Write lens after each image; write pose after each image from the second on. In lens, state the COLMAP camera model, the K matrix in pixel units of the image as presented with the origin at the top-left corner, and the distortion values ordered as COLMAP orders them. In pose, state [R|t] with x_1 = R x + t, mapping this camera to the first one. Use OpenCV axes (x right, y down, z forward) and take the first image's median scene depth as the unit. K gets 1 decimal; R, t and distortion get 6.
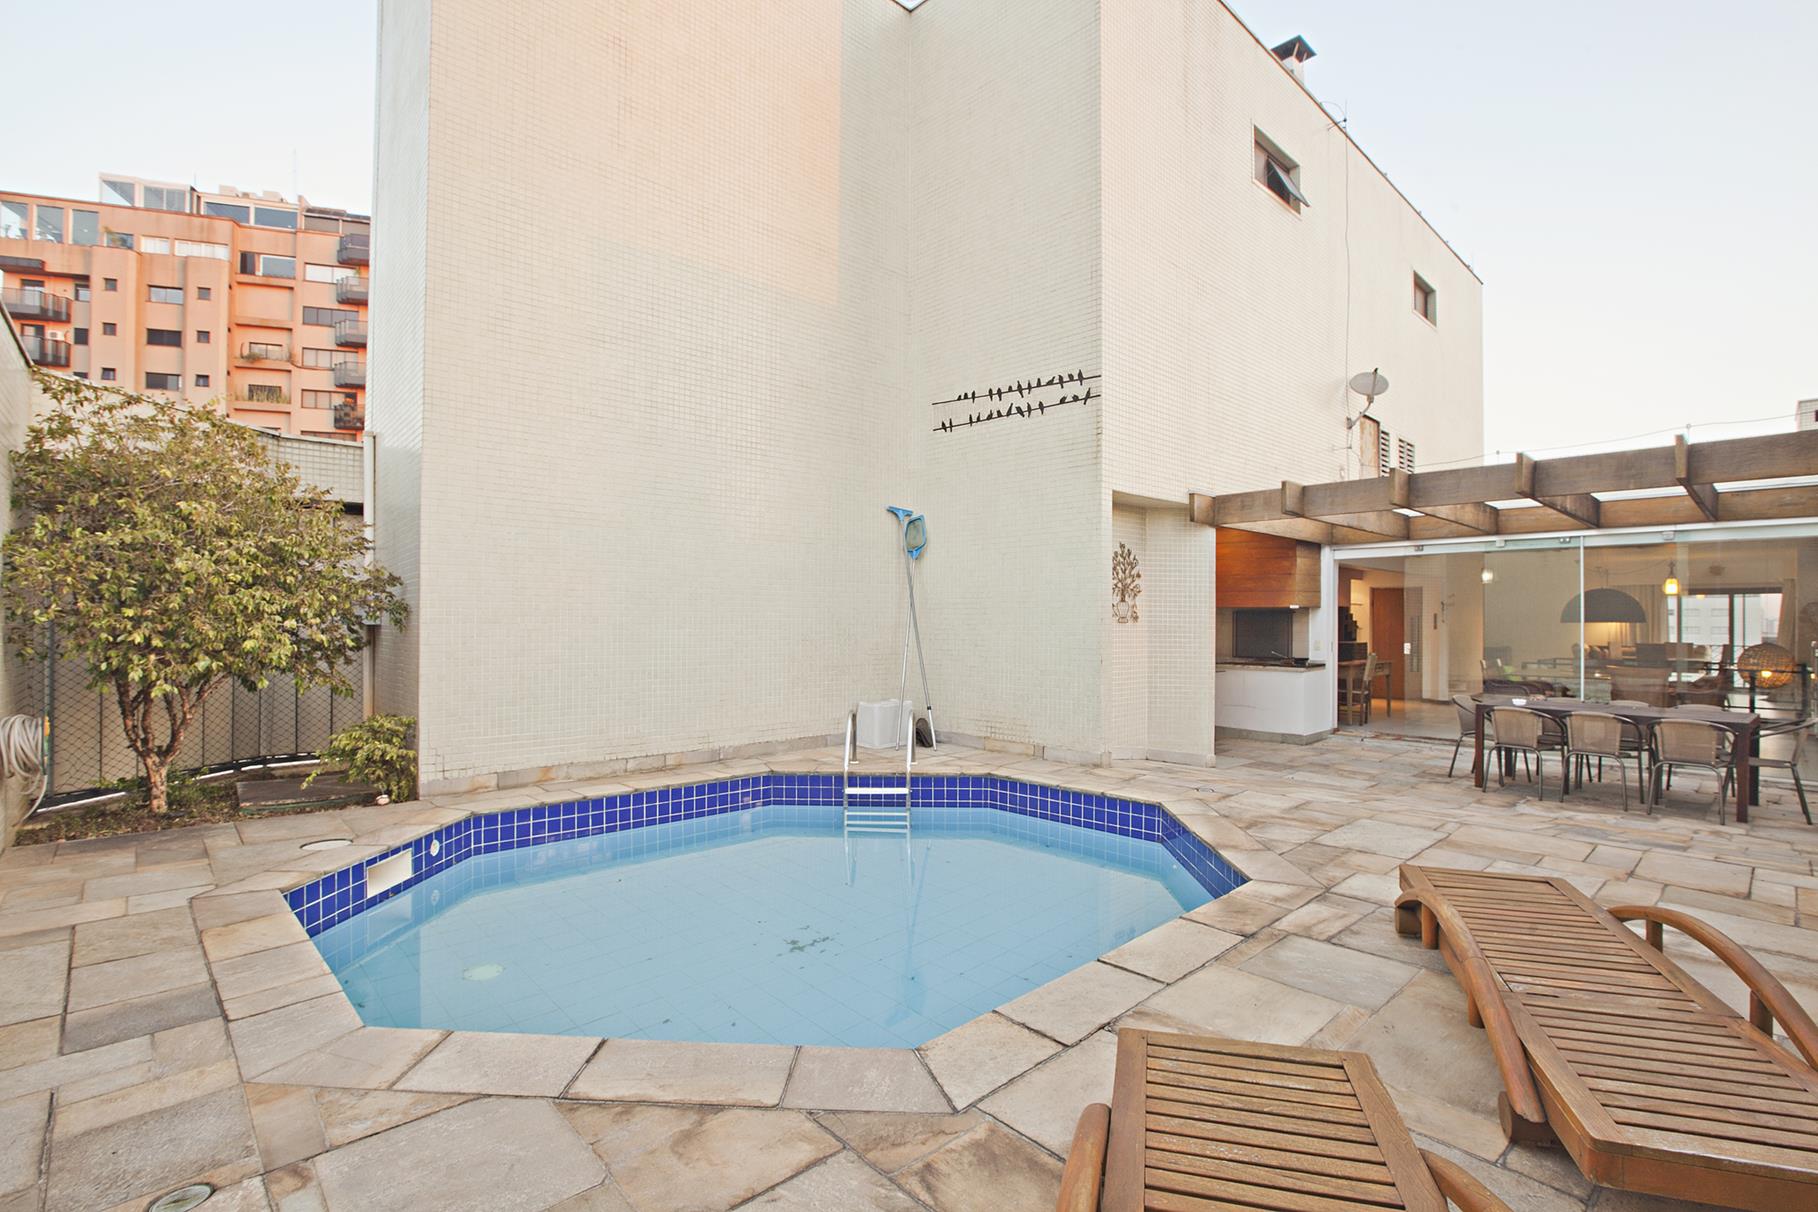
lens RADIAL K [[838.9, 0, 910.4], [0, 838.9, 611.1], [0, 0, 1]] dist [-0.017091, 0.000380]
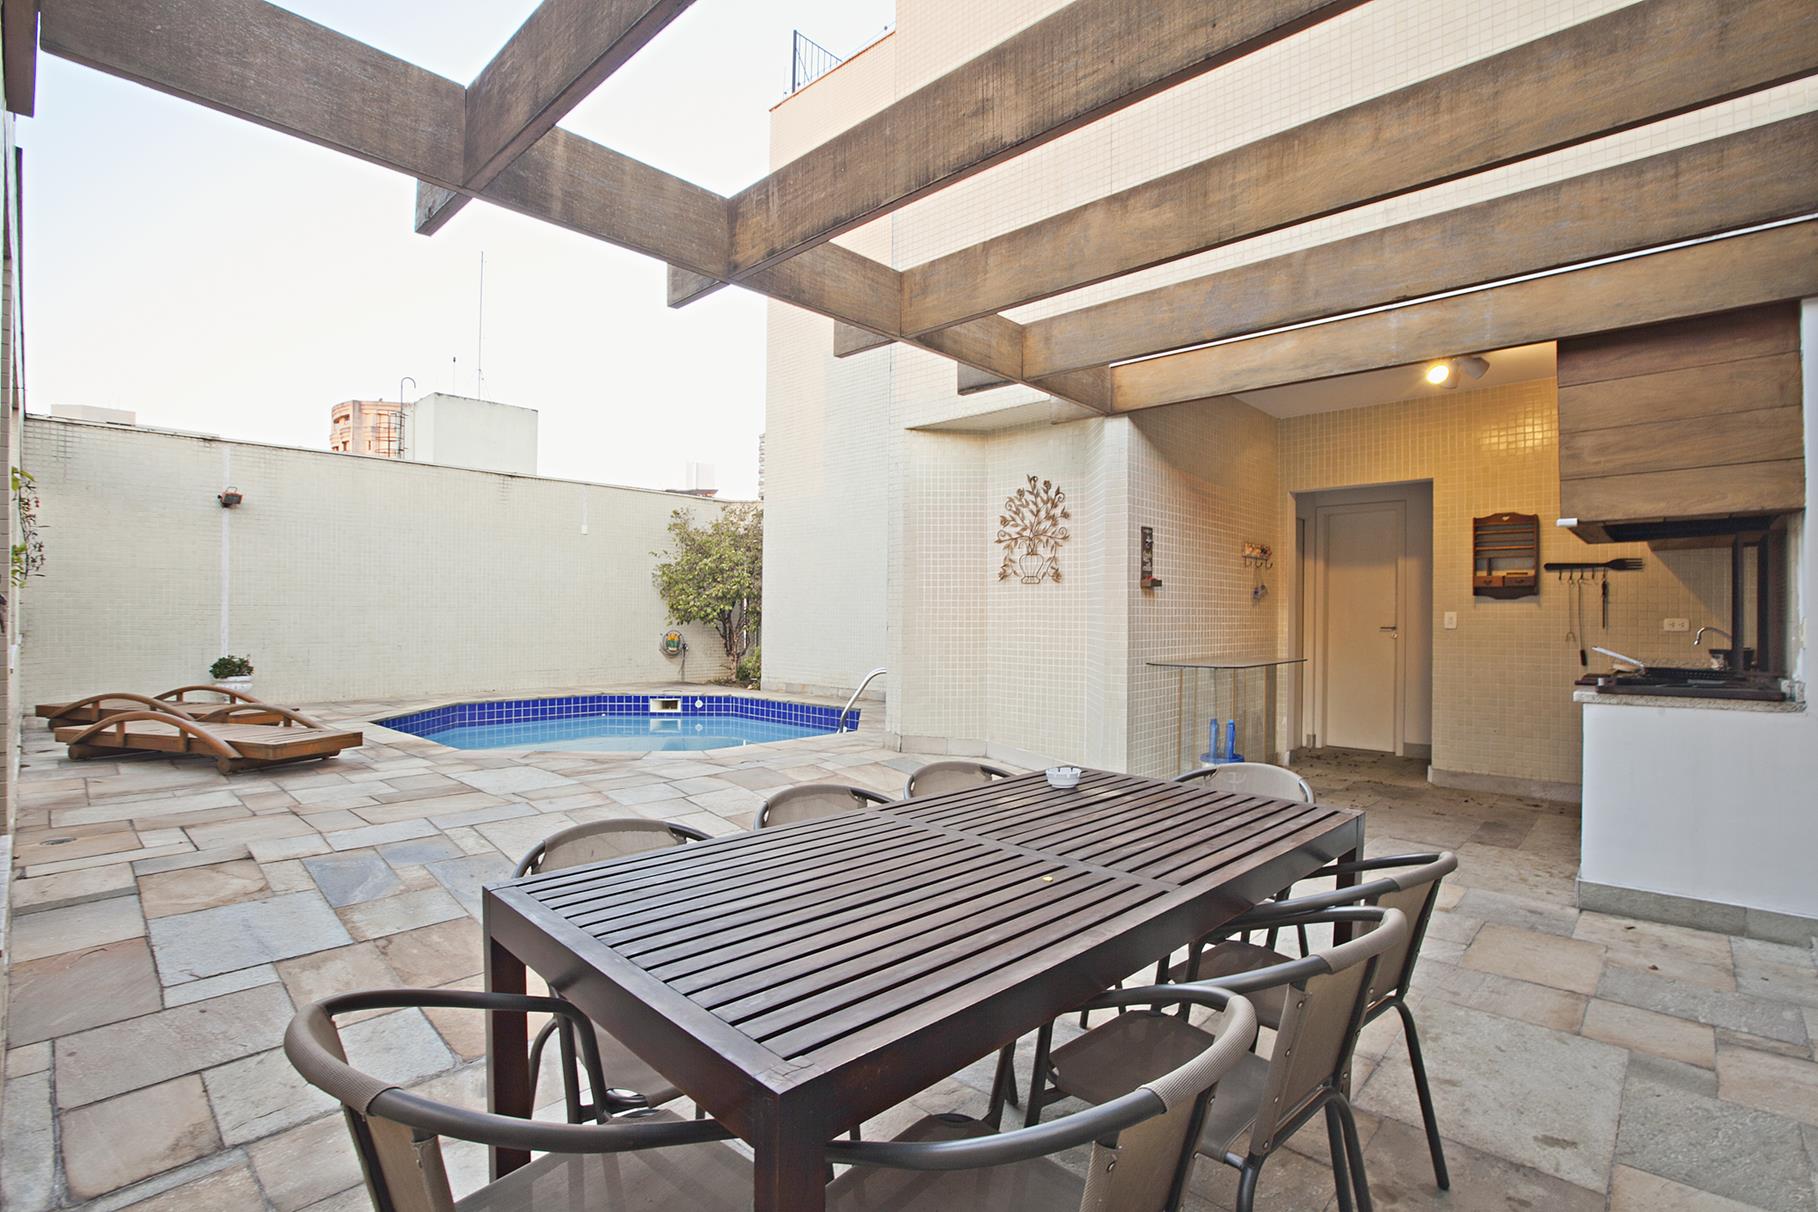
lens RADIAL K [[838.9, 0, 910.8], [0, 838.9, 612.3], [0, 0, 1]] dist [-0.017091, 0.000380]
pose [[0.079318, -0.007118, -0.996824, 0.974789], [0.005845, 0.999961, -0.006676, 0.042858], [0.996832, -0.005297, 0.079356, 0.839319]]
